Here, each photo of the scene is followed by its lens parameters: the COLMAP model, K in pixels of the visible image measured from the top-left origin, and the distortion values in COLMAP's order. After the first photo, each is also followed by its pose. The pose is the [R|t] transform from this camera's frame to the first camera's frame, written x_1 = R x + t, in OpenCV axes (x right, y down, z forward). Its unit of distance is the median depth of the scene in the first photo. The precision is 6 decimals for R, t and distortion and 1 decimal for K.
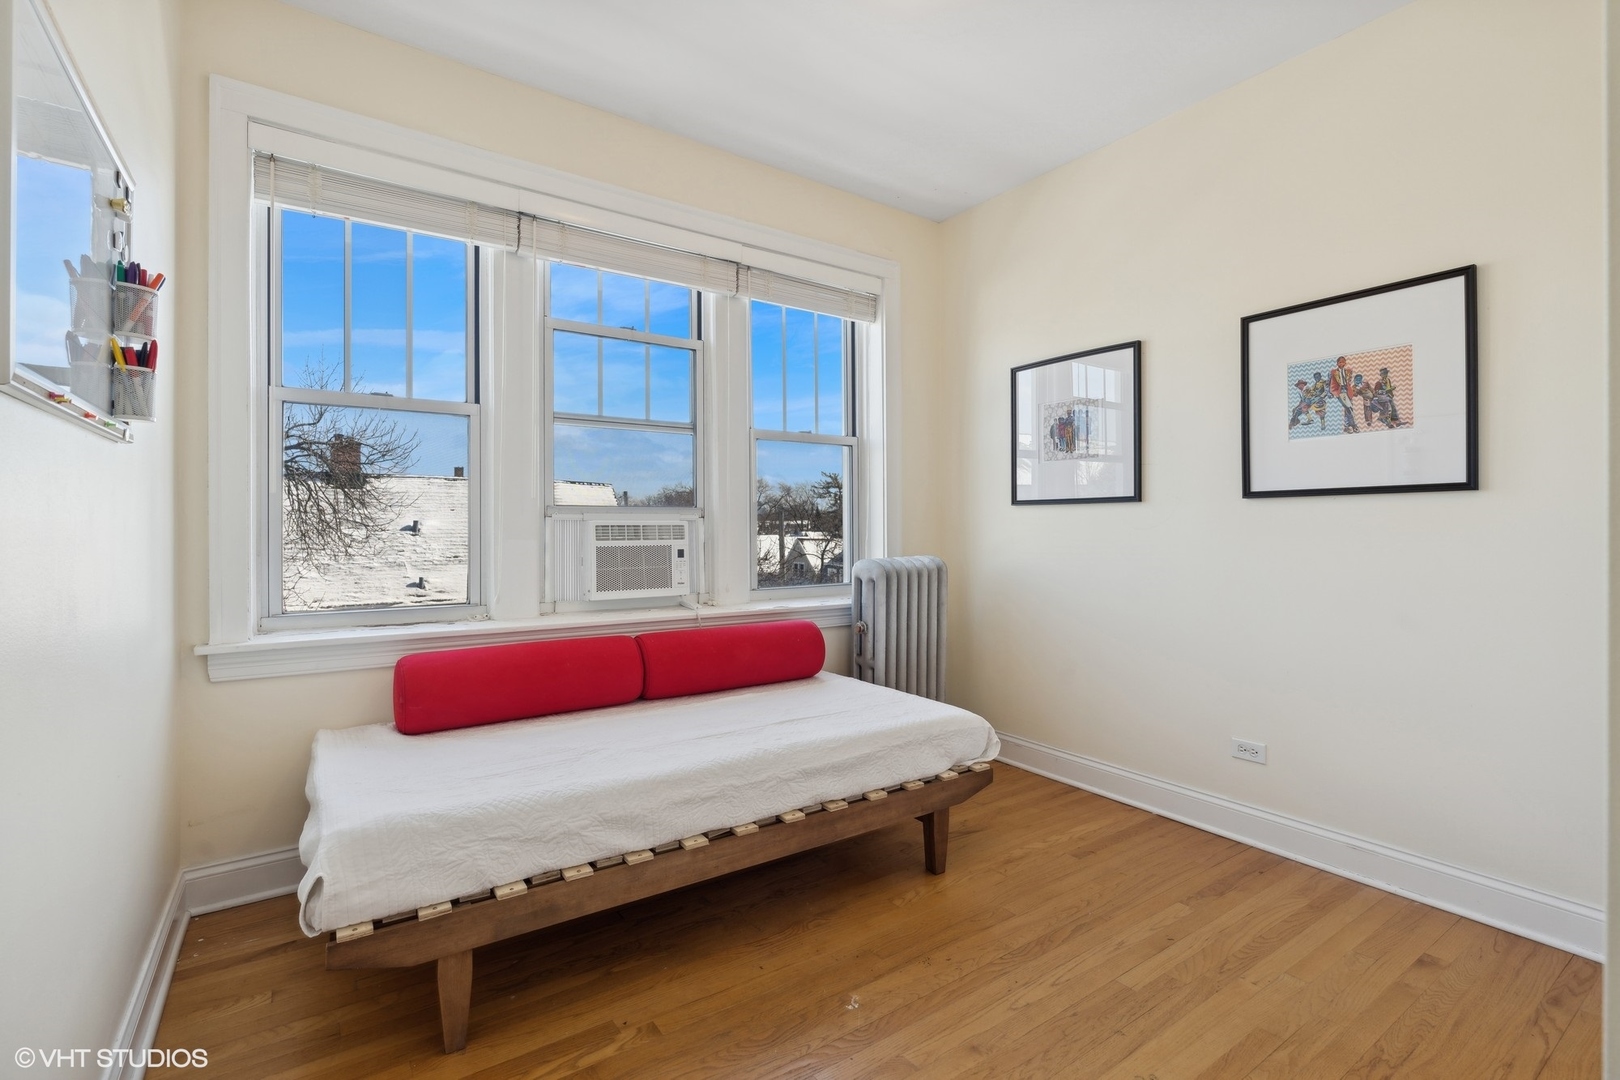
lens RADIAL K [[738.2, 0, 803.7], [0, 738.2, 530.8], [0, 0, 1]] dist [0.000496, 0.000130]
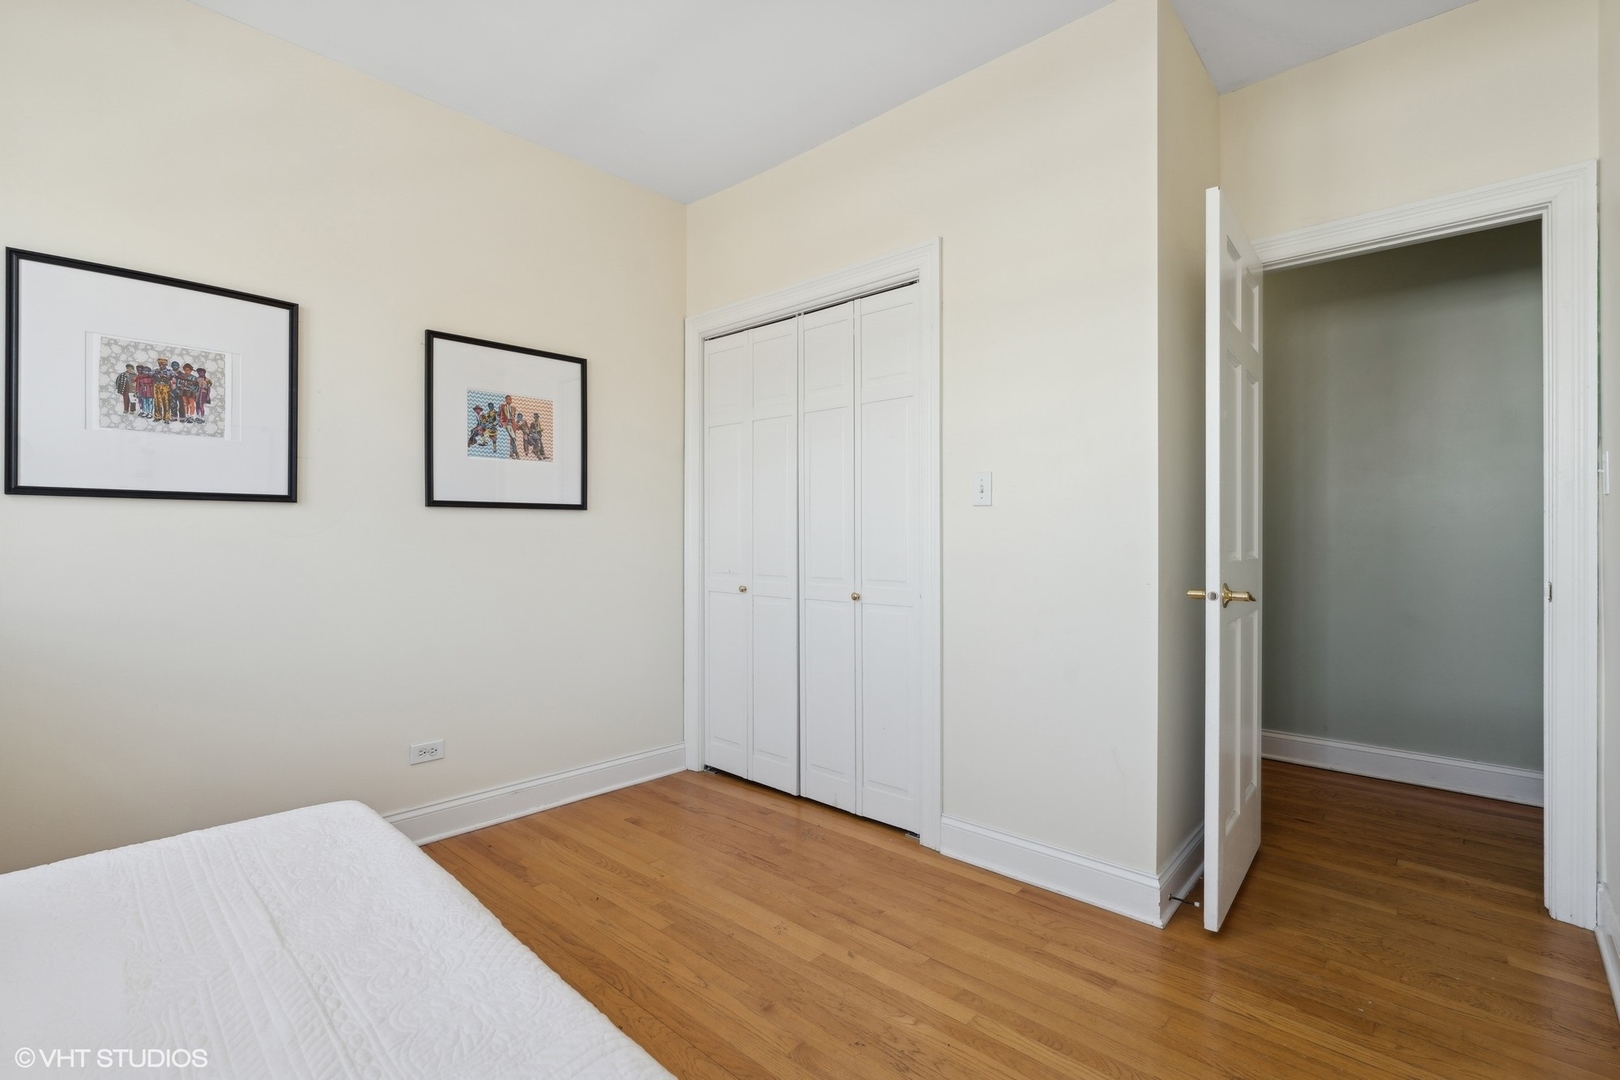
lens RADIAL K [[738.2, 0, 803.7], [0, 738.2, 530.8], [0, 0, 1]] dist [0.000496, 0.000130]
pose [[-0.211447, 0.008773, 0.977350, -0.563596], [0.004773, 0.999957, -0.007943, 0.000956], [-0.977378, 0.002985, -0.211480, 0.772056]]
